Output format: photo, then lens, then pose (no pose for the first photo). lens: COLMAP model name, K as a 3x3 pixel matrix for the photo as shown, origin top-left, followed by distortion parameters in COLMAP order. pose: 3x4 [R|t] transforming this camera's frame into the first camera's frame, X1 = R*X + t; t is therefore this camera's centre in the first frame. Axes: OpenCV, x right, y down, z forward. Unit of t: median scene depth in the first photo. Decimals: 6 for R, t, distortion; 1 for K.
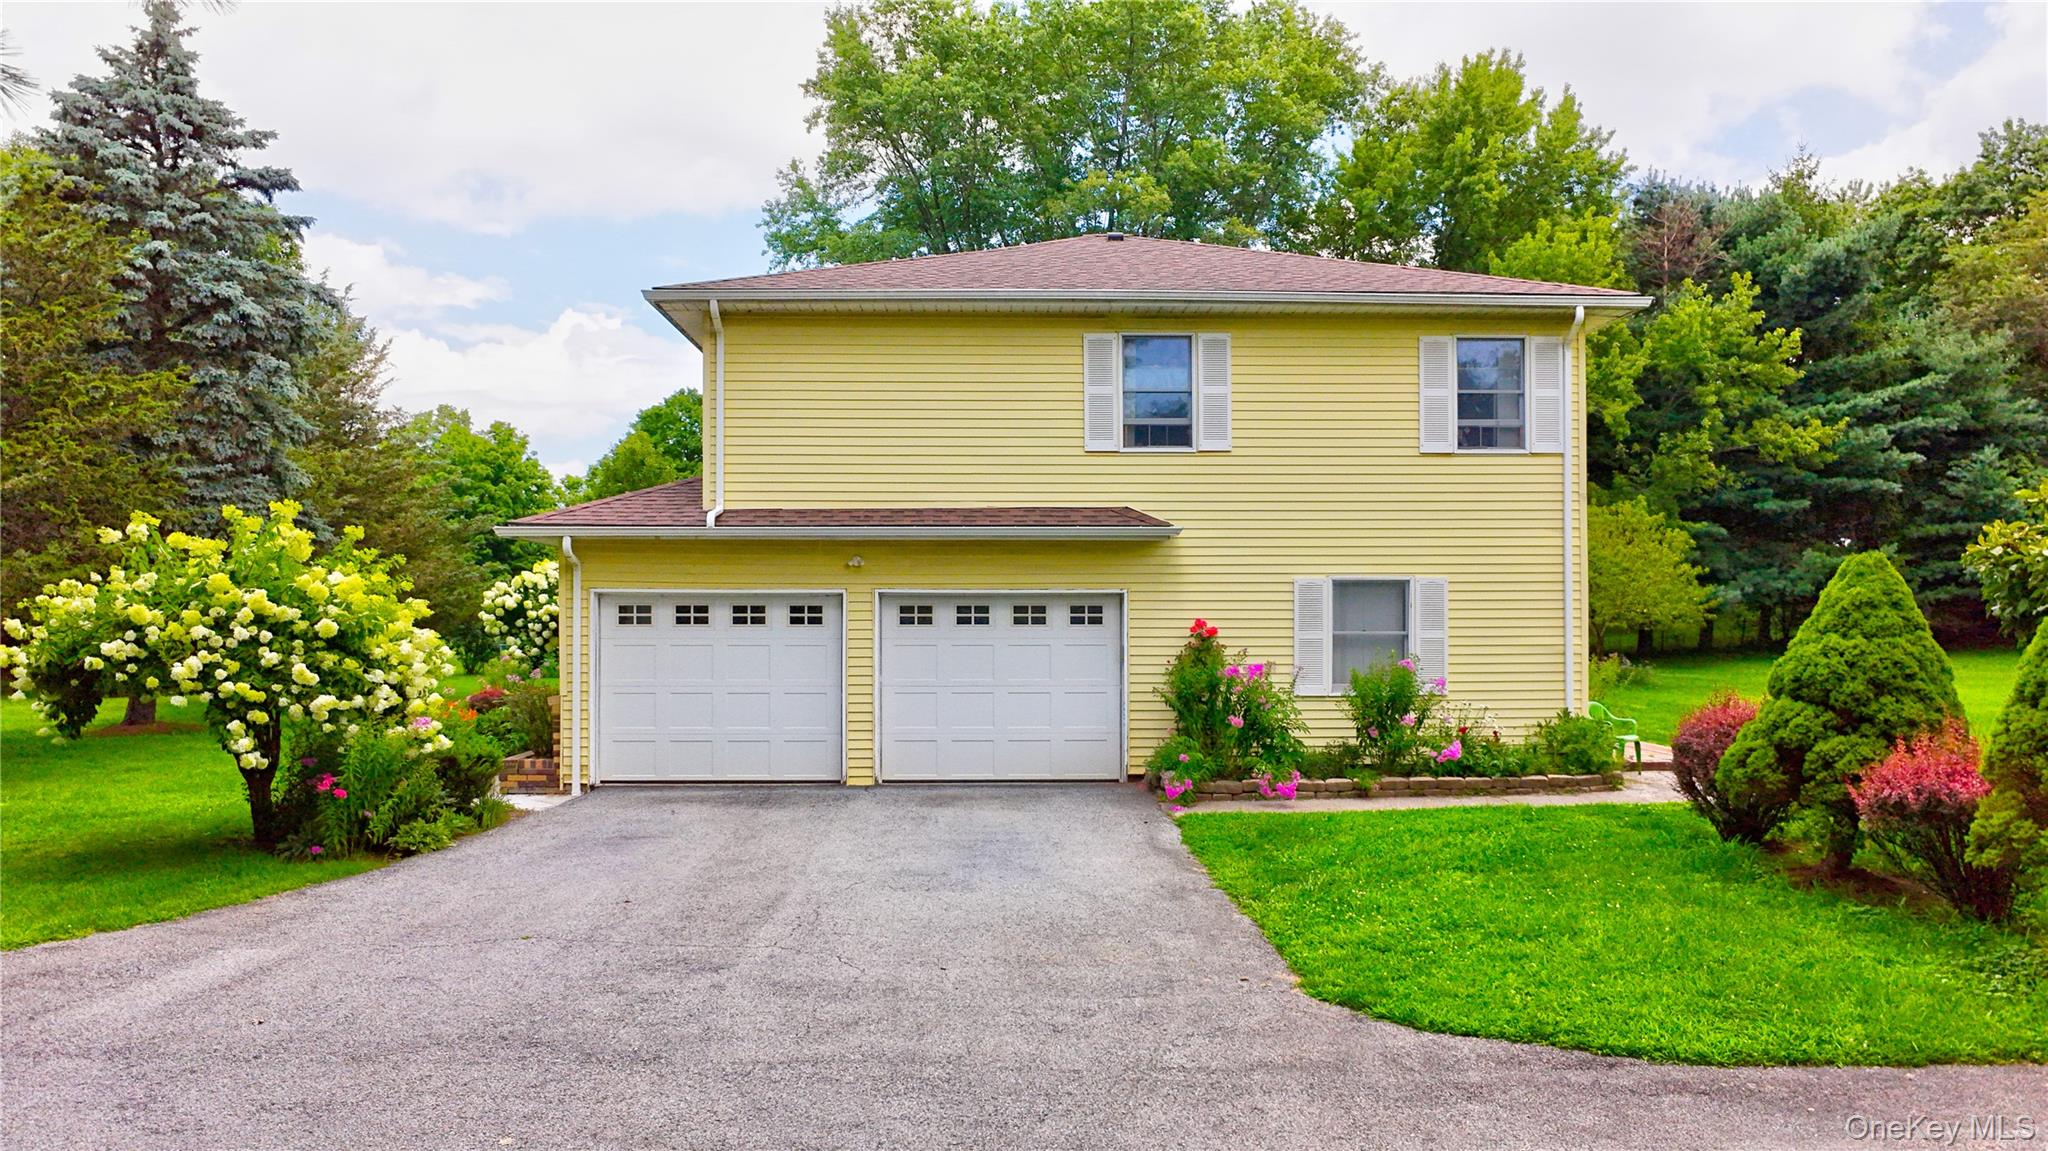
lens RADIAL K [[1514.7, 0, 1025.2], [0, 1514.7, 580.3], [0, 0, 1]] dist [-0.029935, -0.008306]
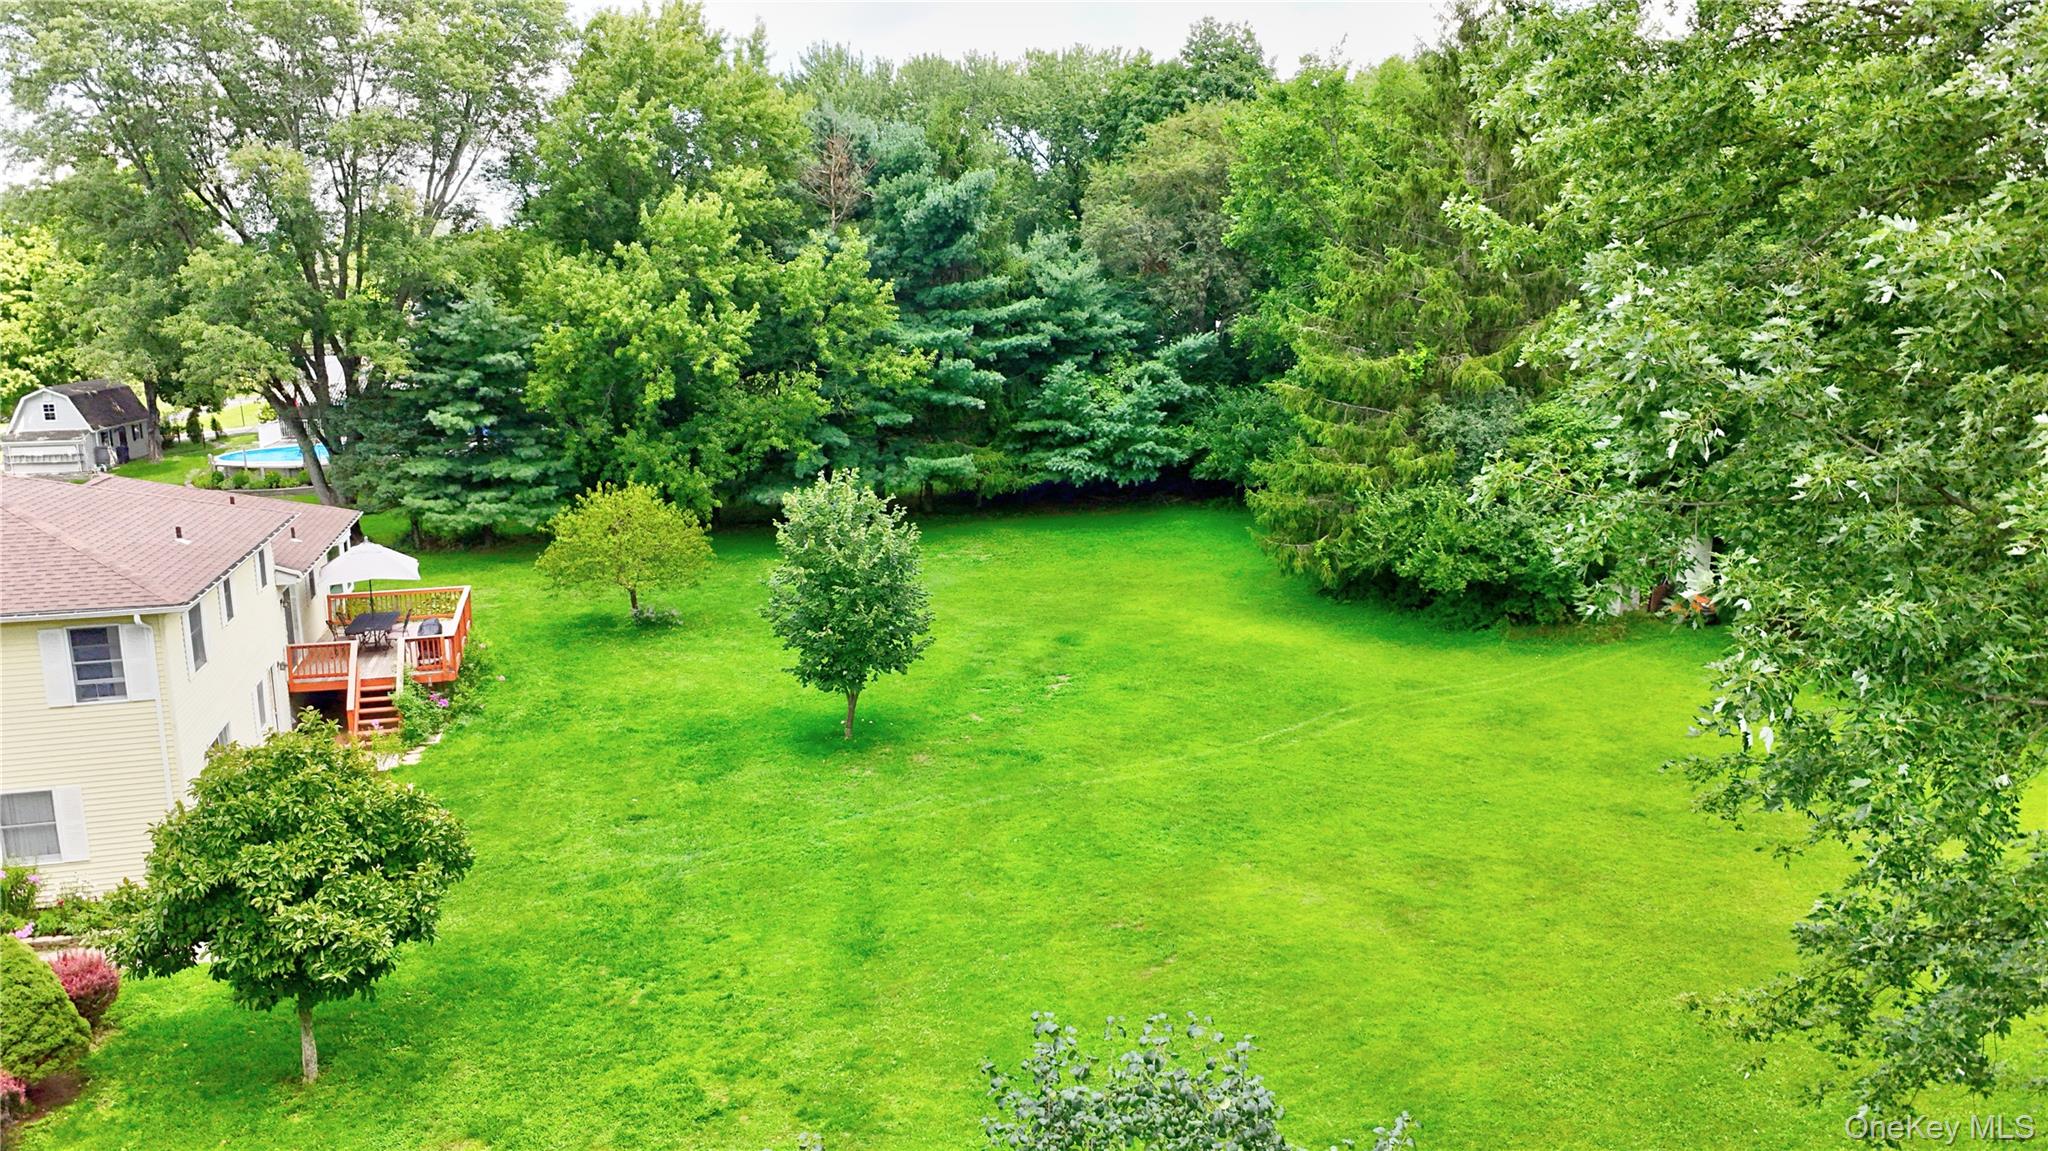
lens RADIAL K [[1514.7, 0, 1025.2], [0, 1514.7, 580.3], [0, 0, 1]] dist [-0.029935, -0.008306]
pose [[0.968621, -0.064871, 0.239926, 0.294778], [0.013342, 0.977516, 0.210438, -0.175406], [-0.248183, -0.200634, 0.947708, -0.219531]]
